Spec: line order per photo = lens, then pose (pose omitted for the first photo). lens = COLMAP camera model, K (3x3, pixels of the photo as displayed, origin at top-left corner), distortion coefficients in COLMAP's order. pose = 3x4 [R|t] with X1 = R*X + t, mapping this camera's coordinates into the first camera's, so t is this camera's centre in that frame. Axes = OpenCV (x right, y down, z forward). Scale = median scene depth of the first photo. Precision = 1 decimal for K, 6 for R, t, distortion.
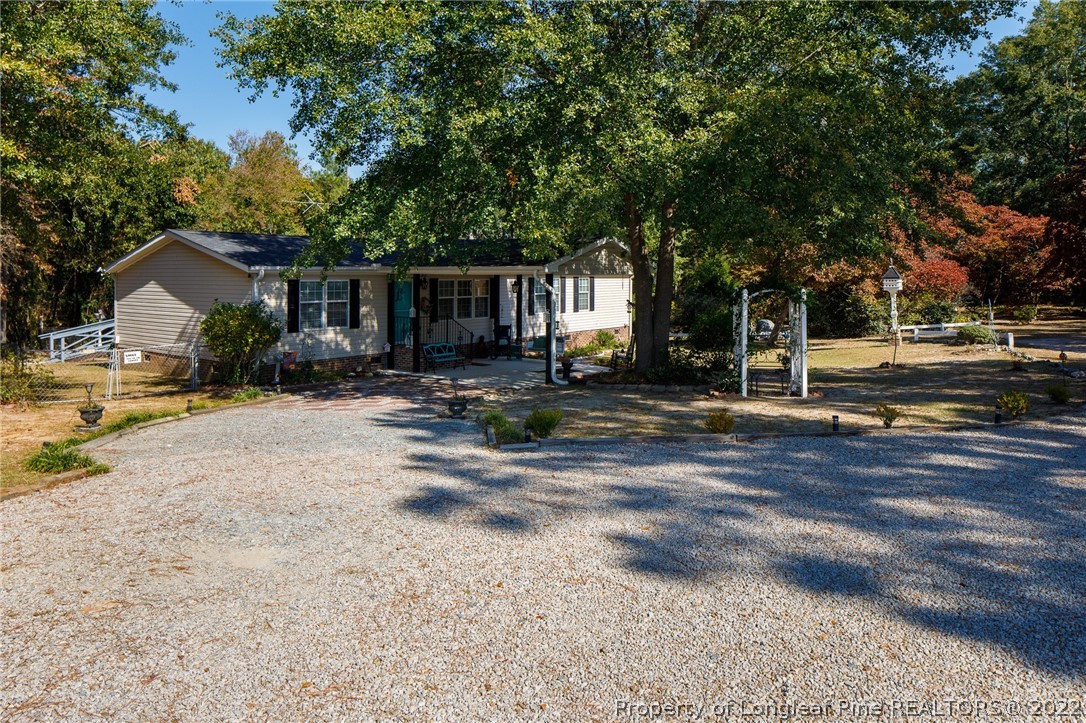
lens RADIAL K [[736.5, 0, 539.7], [0, 736.5, 359.6], [0, 0, 1]] dist [-0.023756, 0.006513]
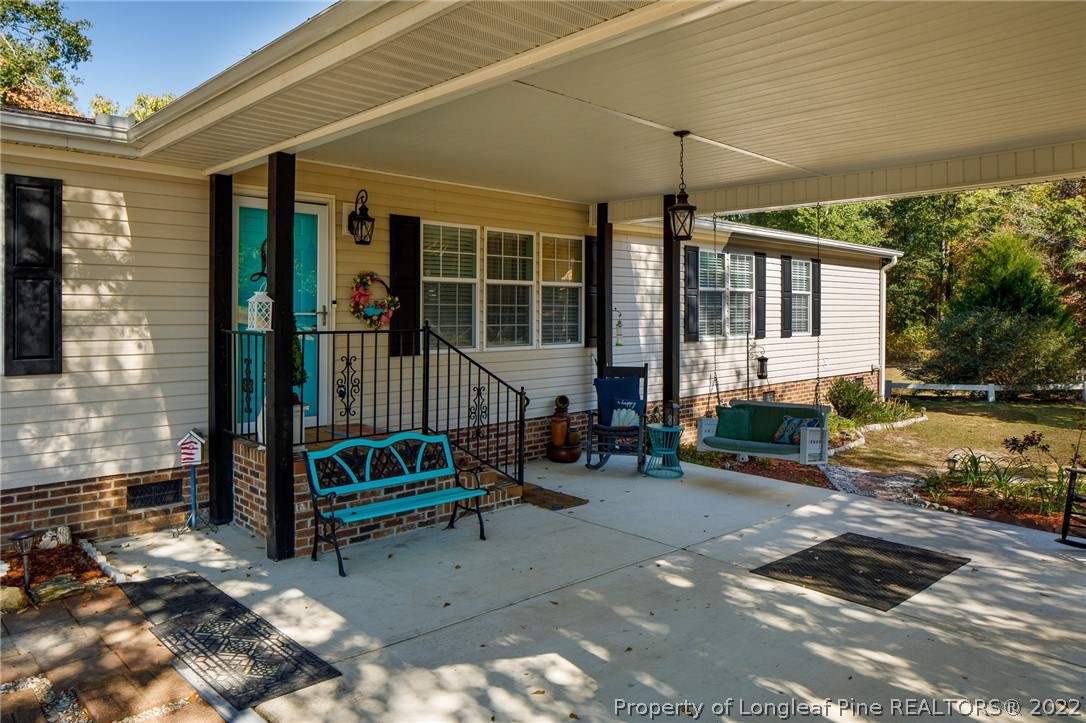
lens RADIAL K [[736.5, 0, 529.5], [0, 736.5, 326.1], [0, 0, 1]] dist [-0.023756, 0.006513]
pose [[0.988600, 0.005708, -0.150455, -0.053726], [-0.019991, 0.995410, -0.093589, -0.042154], [0.149230, 0.095530, 0.984177, 0.846791]]
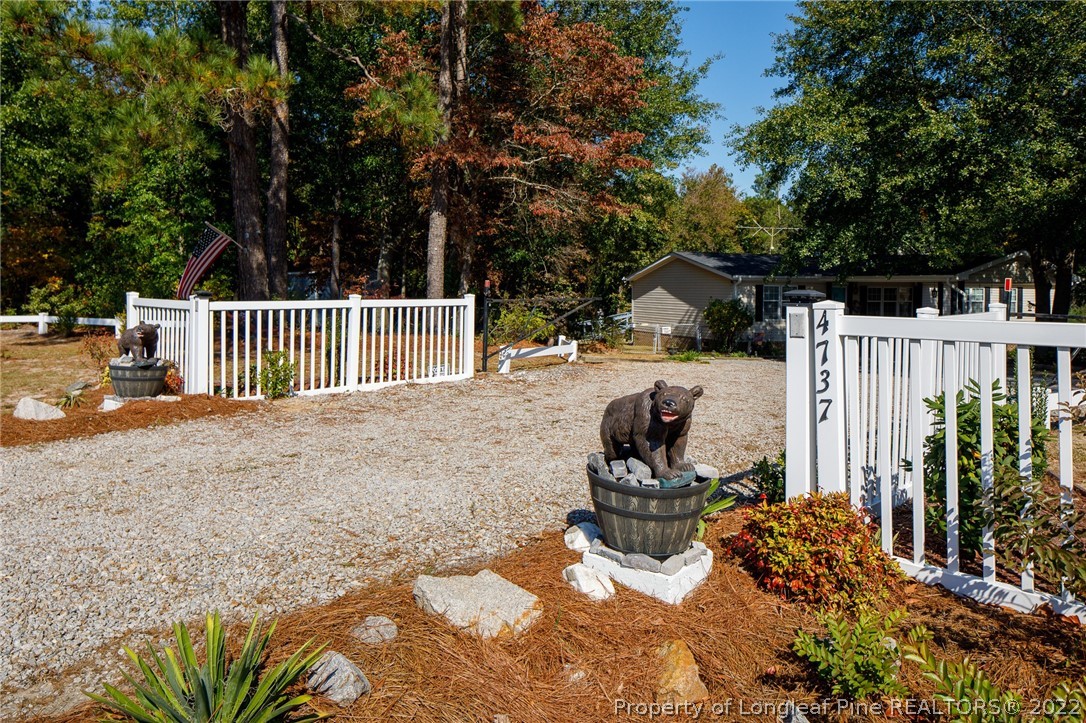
lens RADIAL K [[736.5, 0, 545.3], [0, 736.5, 282.0], [0, 0, 1]] dist [-0.023756, 0.006513]
pose [[0.855114, 0.001903, -0.518436, 0.053196], [-0.066824, 0.992056, -0.106579, 0.067664], [0.514115, 0.125781, 0.848448, -0.443419]]
